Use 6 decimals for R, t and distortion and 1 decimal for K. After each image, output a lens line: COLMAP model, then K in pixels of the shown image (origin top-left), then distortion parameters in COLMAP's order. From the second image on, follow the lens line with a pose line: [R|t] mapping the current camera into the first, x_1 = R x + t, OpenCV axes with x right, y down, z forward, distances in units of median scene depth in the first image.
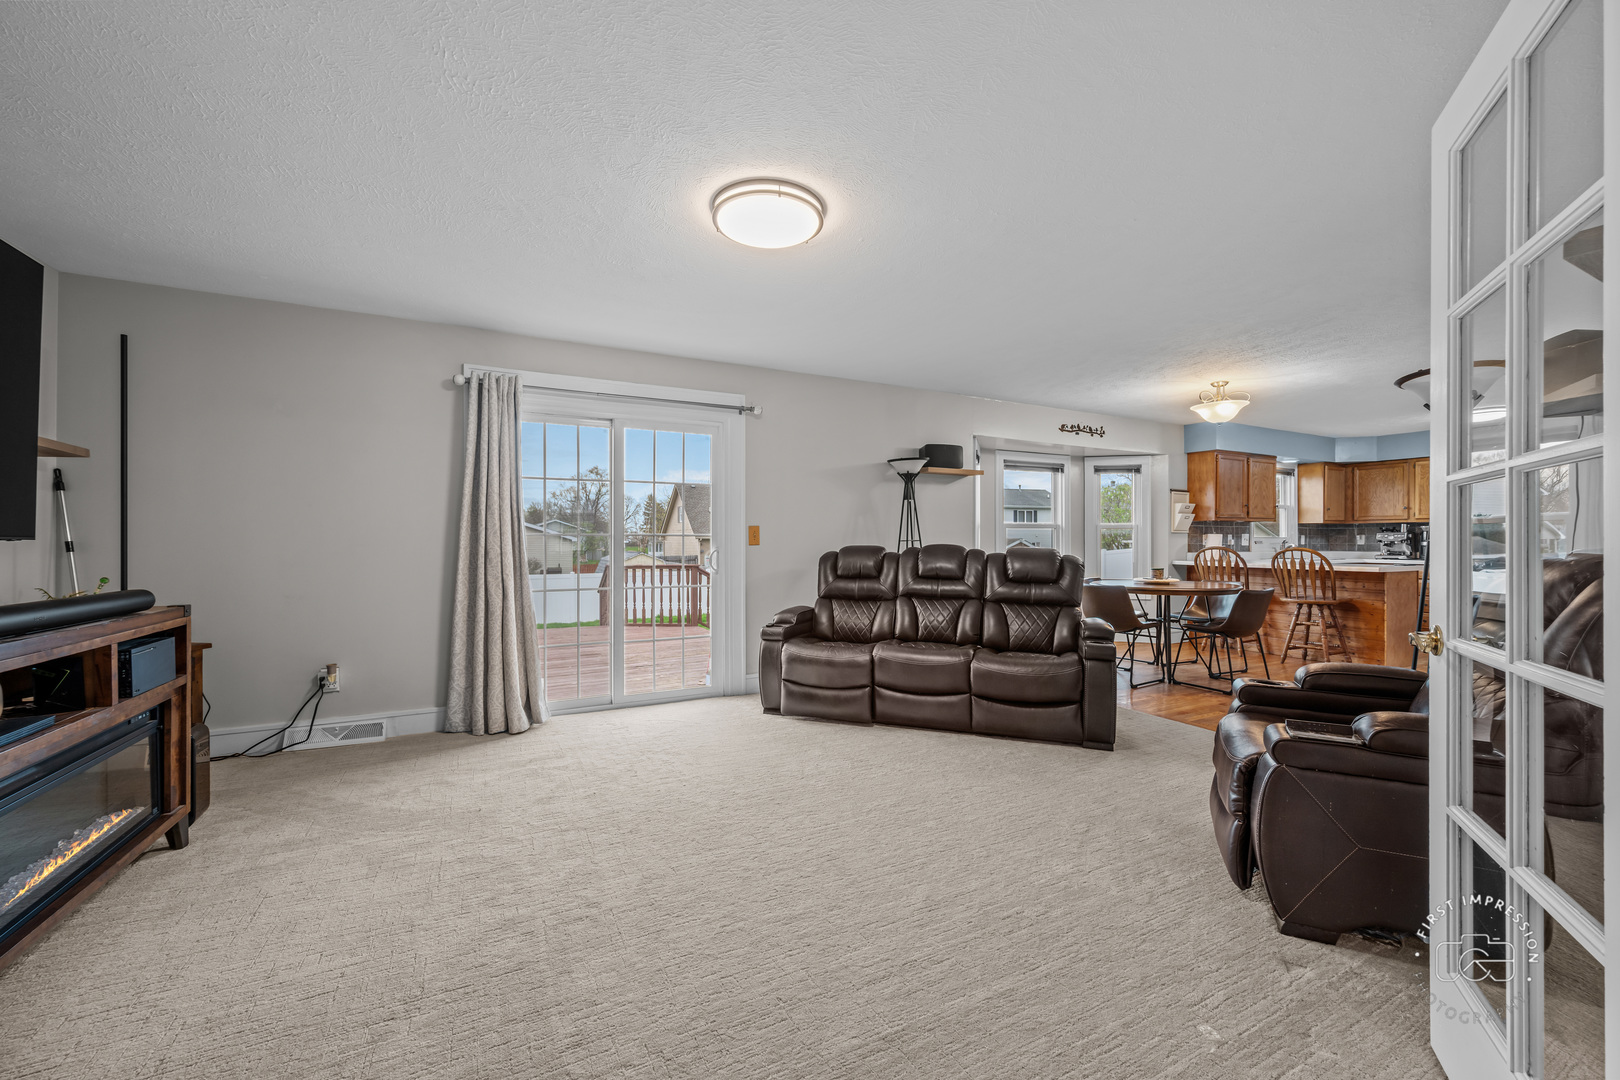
lens RADIAL K [[632.9, 0, 816.7], [0, 632.9, 541.7], [0, 0, 1]] dist [-0.001439, 0.000438]
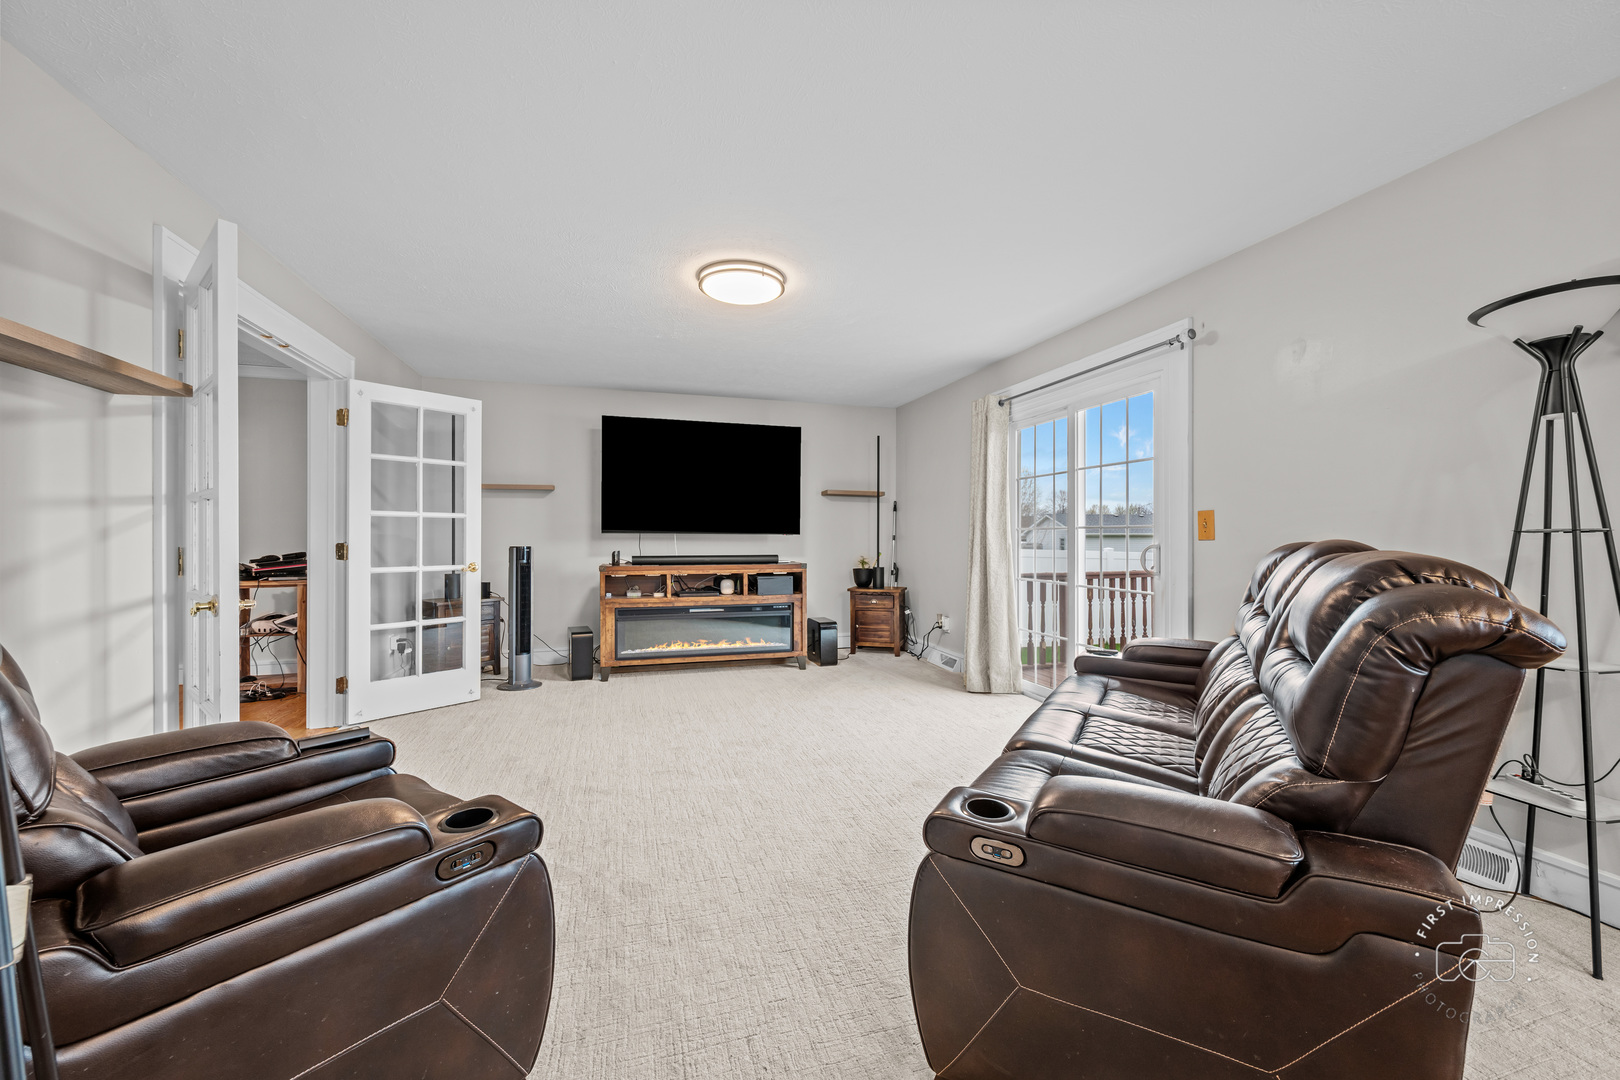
lens RADIAL K [[632.9, 0, 816.7], [0, 632.9, 541.7], [0, 0, 1]] dist [-0.001439, 0.000438]
pose [[-0.172844, 0.006015, -0.984931, 0.399242], [-0.005060, 0.999963, 0.006995, 0.002904], [0.984936, 0.006192, -0.172808, 0.469429]]
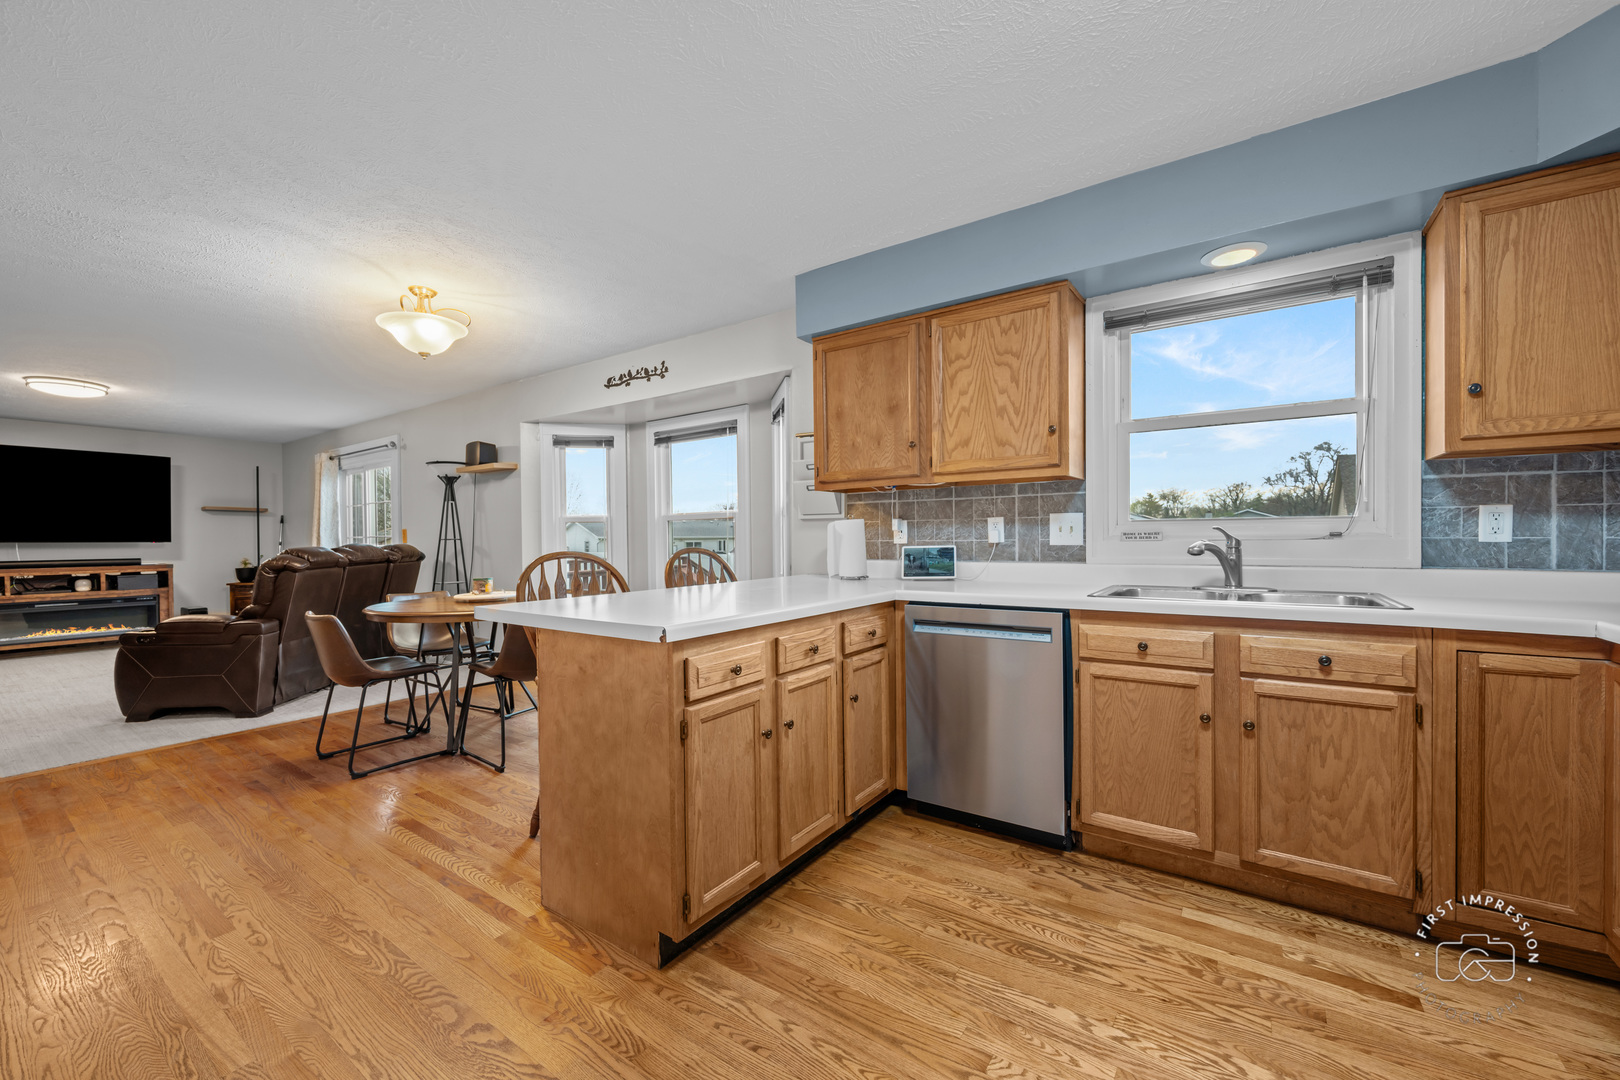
lens RADIAL K [[632.9, 0, 816.7], [0, 632.9, 541.7], [0, 0, 1]] dist [-0.001439, 0.000438]
pose [[0.467464, 0.001212, -0.884011, 0.988009], [0.007423, 0.999958, 0.005296, 0.001228], [0.883981, -0.009038, 0.467436, 0.747696]]
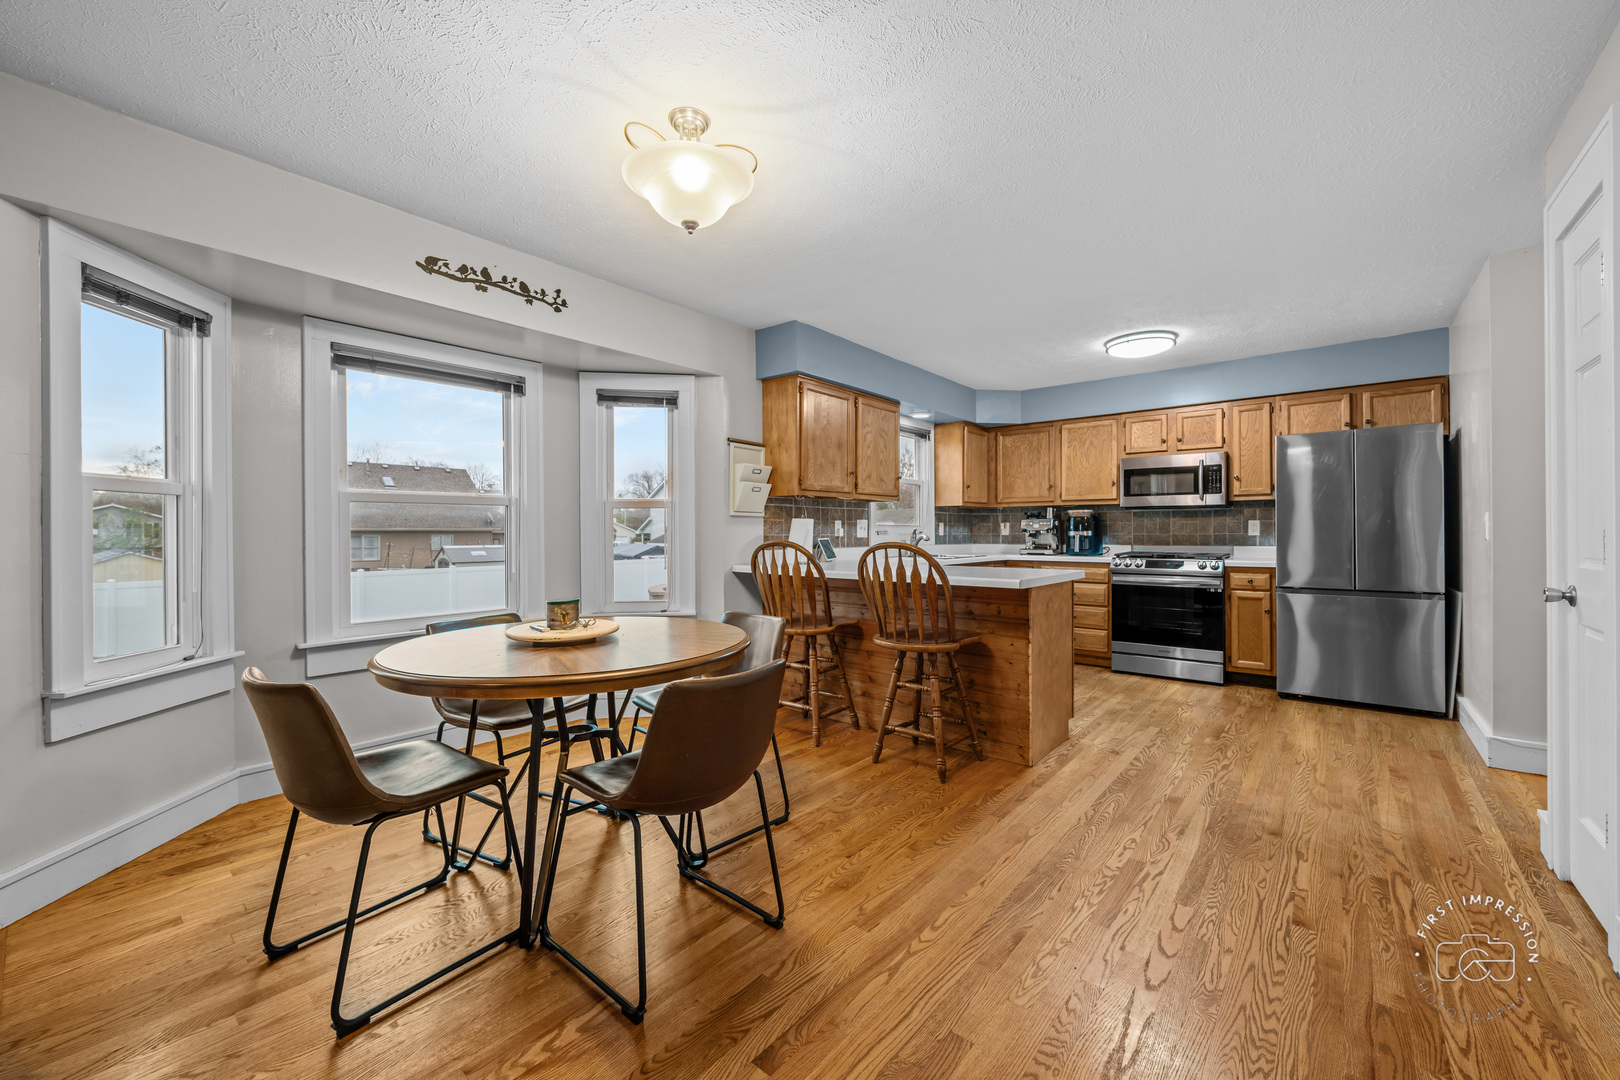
lens RADIAL K [[636.9, 0, 810.8], [0, 636.9, 532.2], [0, 0, 1]] dist [-0.000358, 0.000006]
pose [[0.921806, -0.002828, 0.387640, 0.394395], [0.003777, 0.999991, -0.001685, 0.001721], [-0.387632, 0.003018, 0.921809, 0.435801]]
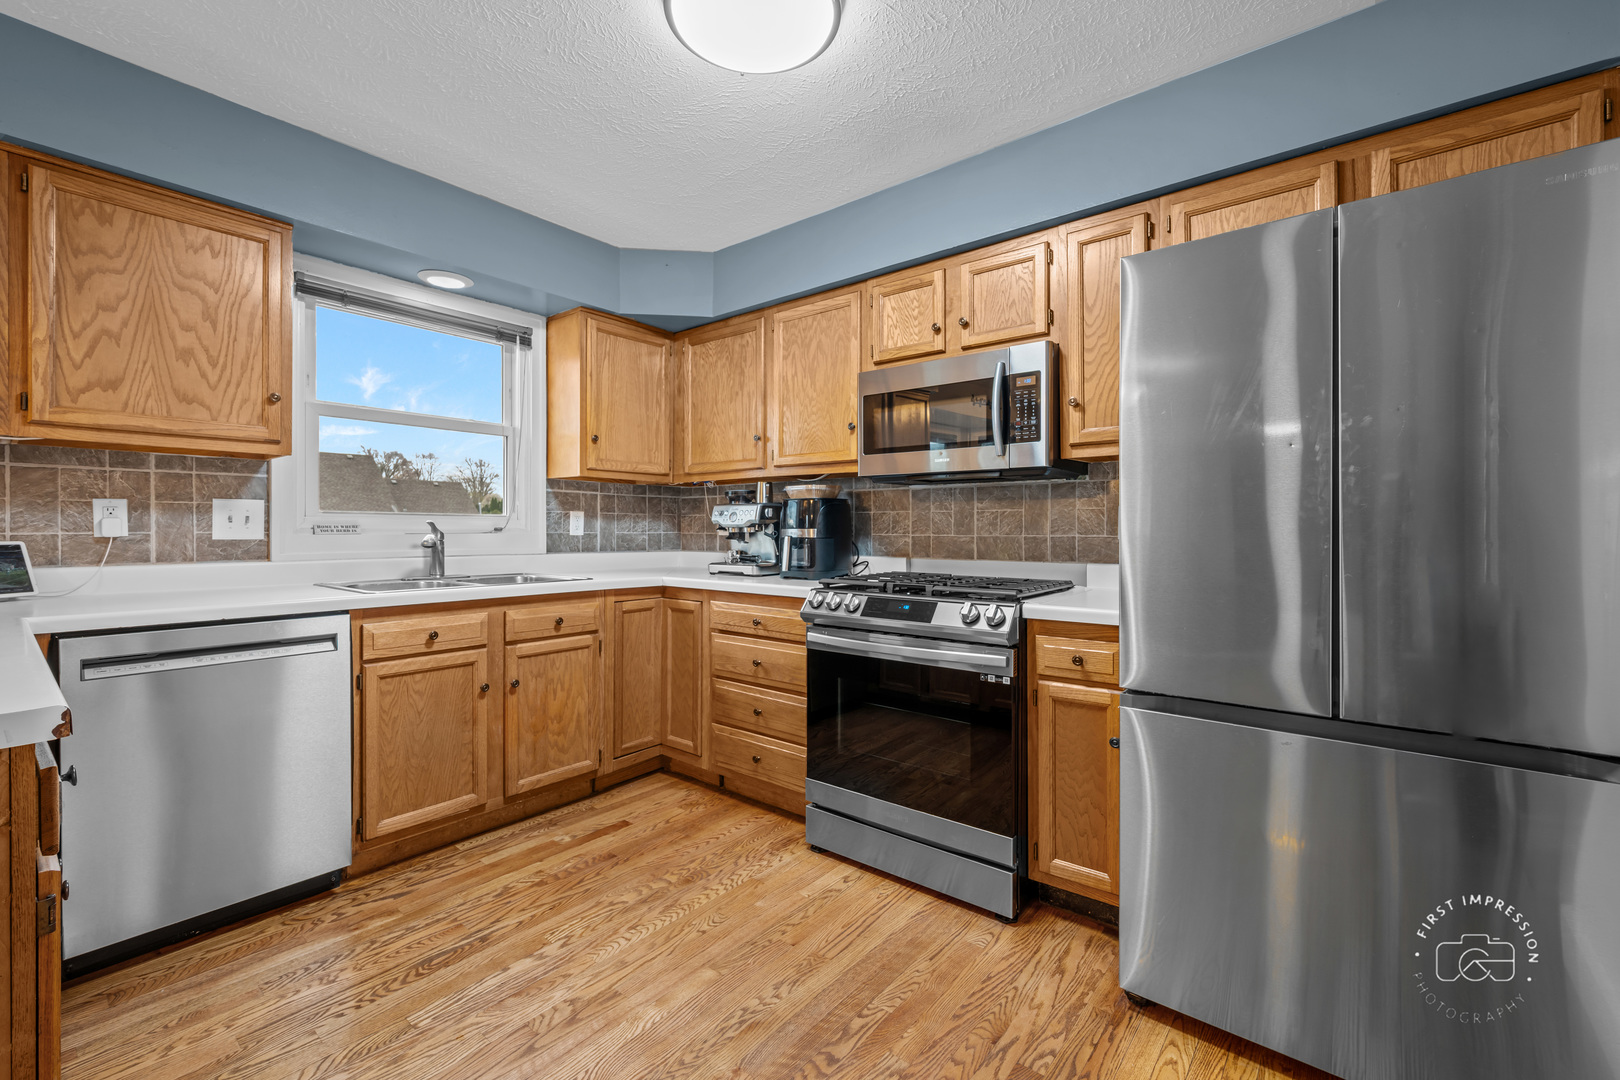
lens RADIAL K [[681.0, 0, 808.0], [0, 681.0, 528.5], [0, 0, 1]] dist [0.001258, 0.000156]
pose [[0.919935, 0.003316, 0.392057, 0.843136], [-0.001858, 0.999990, -0.004099, 0.001976], [-0.392066, 0.003042, 0.919932, 0.650094]]
